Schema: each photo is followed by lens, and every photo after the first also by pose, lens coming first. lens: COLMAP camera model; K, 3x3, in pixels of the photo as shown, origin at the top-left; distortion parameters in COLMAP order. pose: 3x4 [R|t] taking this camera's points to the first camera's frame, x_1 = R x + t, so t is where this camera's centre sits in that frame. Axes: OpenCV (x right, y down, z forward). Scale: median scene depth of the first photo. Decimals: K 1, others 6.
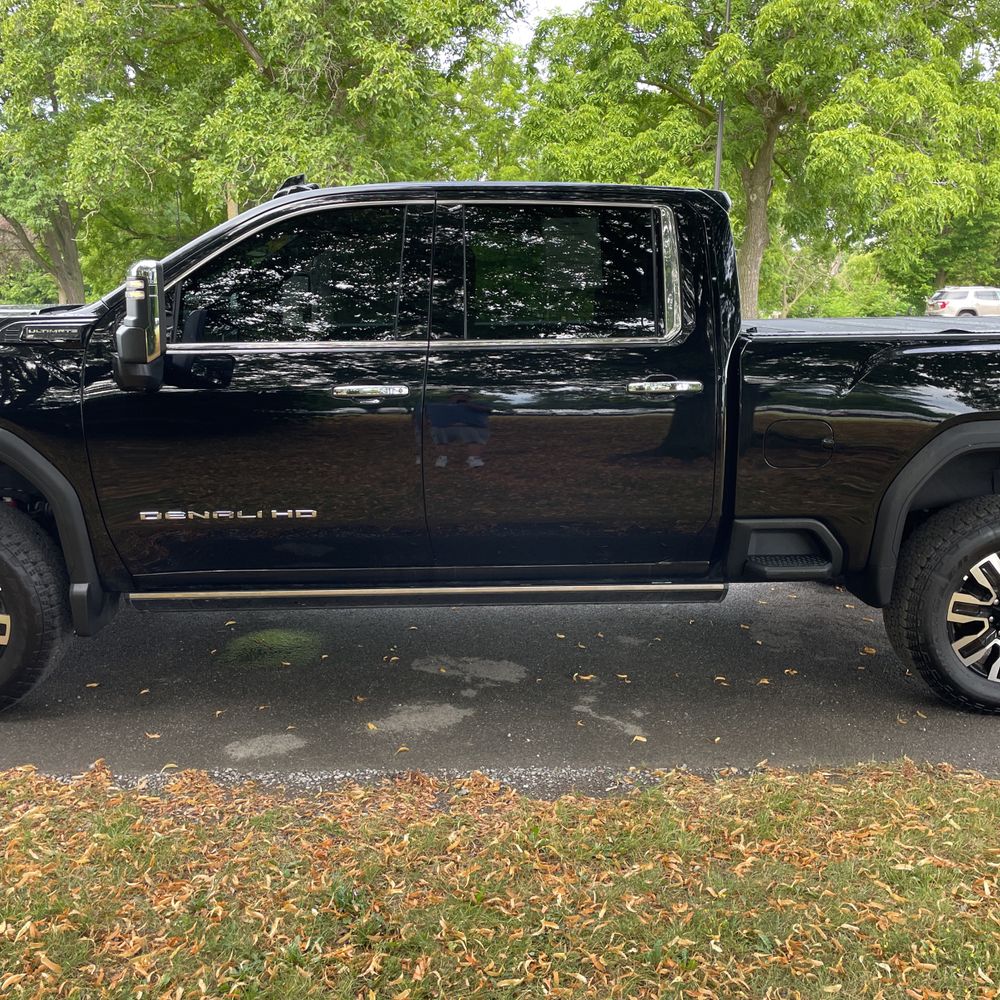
lens RADIAL K [[1017.5, 0, 494.4], [0, 1017.5, 496.3], [0, 0, 1]] dist [0.037528, 0.000000]
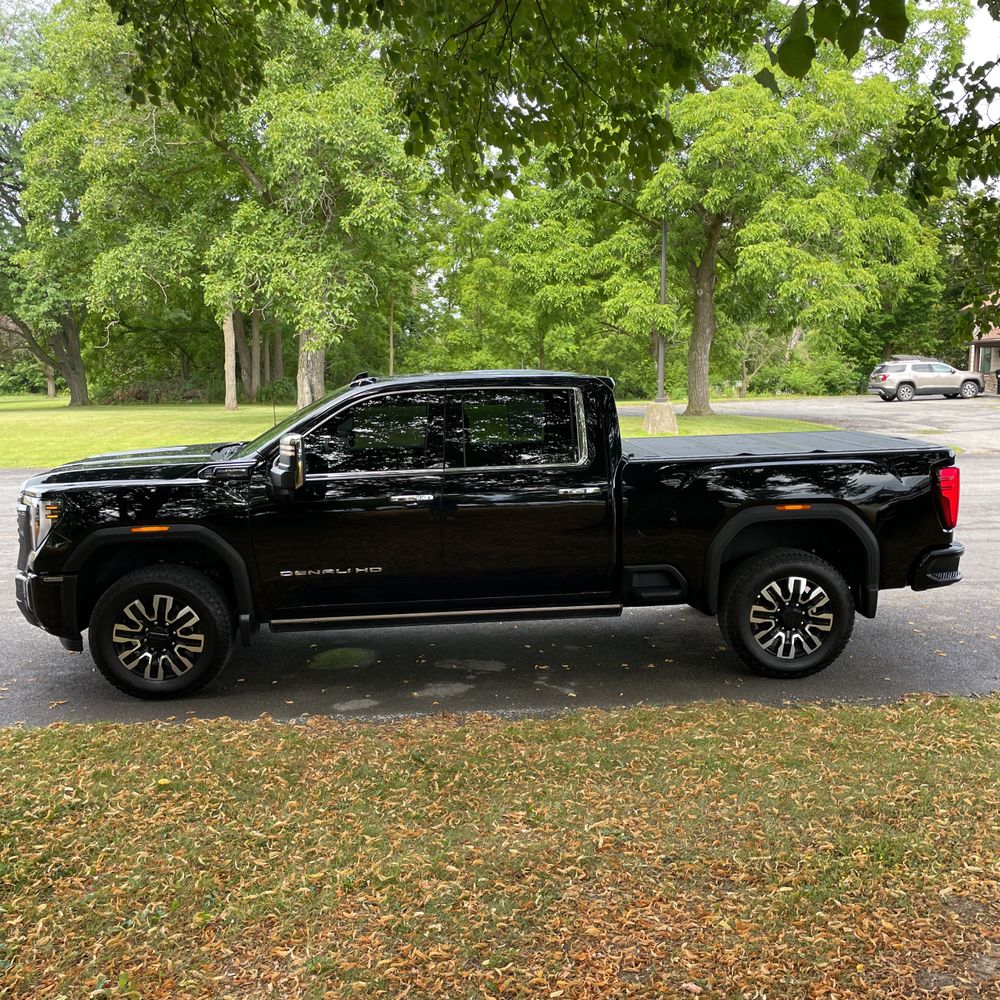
lens RADIAL K [[1017.5, 0, 504.0], [0, 1017.5, 502.9], [0, 0, 1]] dist [0.037528, 0.000000]
pose [[0.999170, -0.028370, 0.029243, -0.002561], [0.030144, 0.997612, -0.062144, 0.003360], [-0.027410, 0.062973, 0.997639, -0.141324]]
